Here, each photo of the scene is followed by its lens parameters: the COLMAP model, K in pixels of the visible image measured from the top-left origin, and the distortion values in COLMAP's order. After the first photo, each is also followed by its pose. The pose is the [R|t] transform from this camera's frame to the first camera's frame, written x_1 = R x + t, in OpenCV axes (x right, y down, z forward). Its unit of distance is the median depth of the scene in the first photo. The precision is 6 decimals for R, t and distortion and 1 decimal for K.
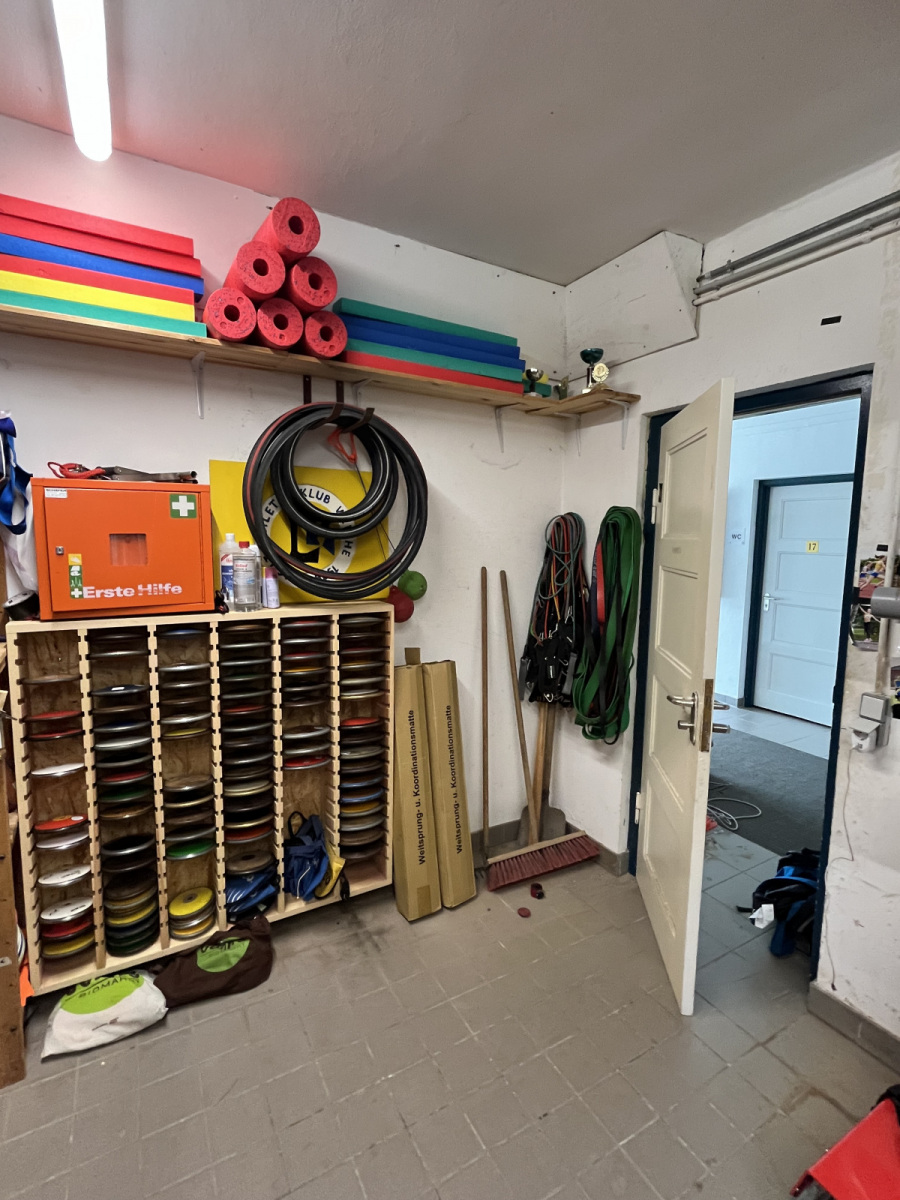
lens RADIAL K [[581.0, 0, 448.7], [0, 581.0, 603.3], [0, 0, 1]] dist [0.003595, 0.000900]
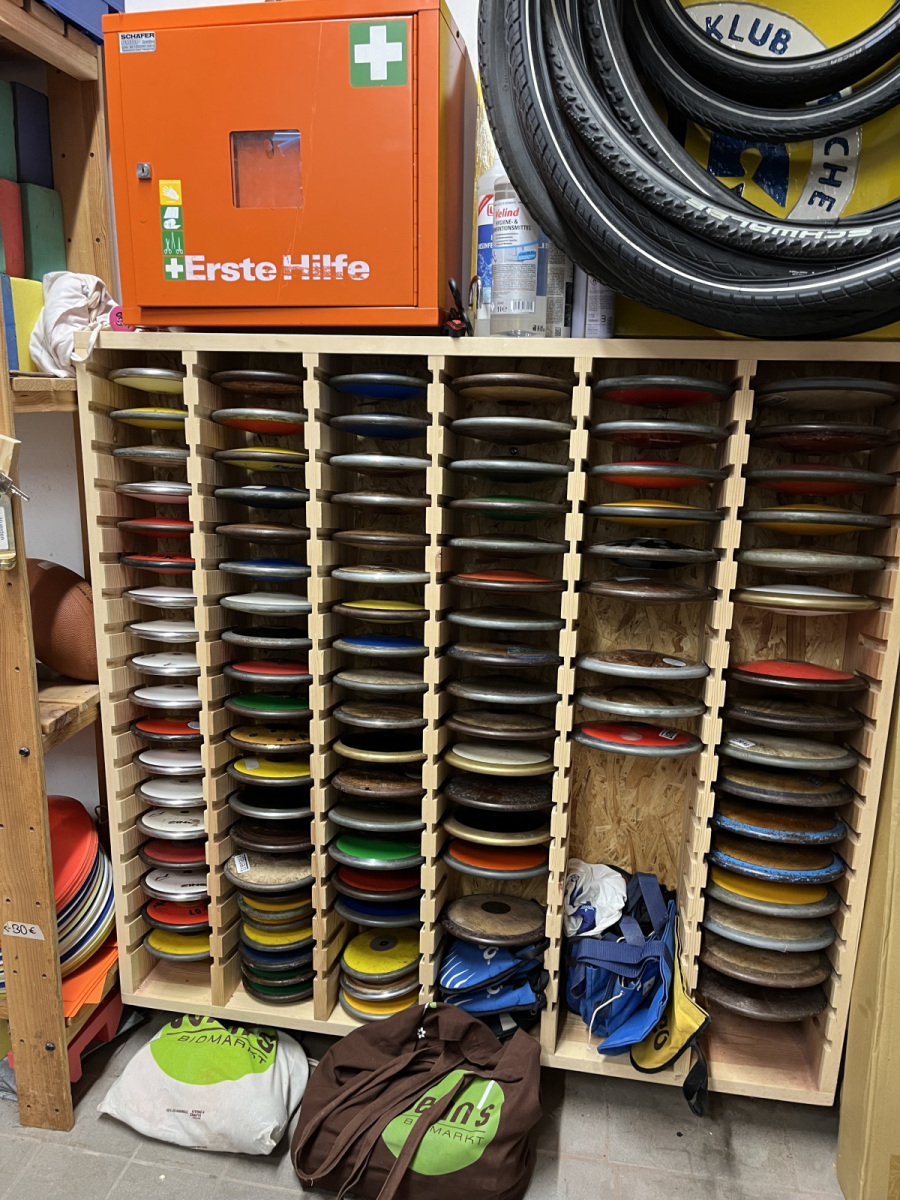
lens RADIAL K [[940.4, 0, 448.0], [0, 940.4, 603.5], [0, 0, 1]] dist [0.042071, -0.056213]
pose [[0.765450, 0.156144, -0.624264, 0.054699], [-0.087121, 0.986328, 0.139880, 0.104912], [0.637571, -0.052685, 0.768588, 0.437199]]
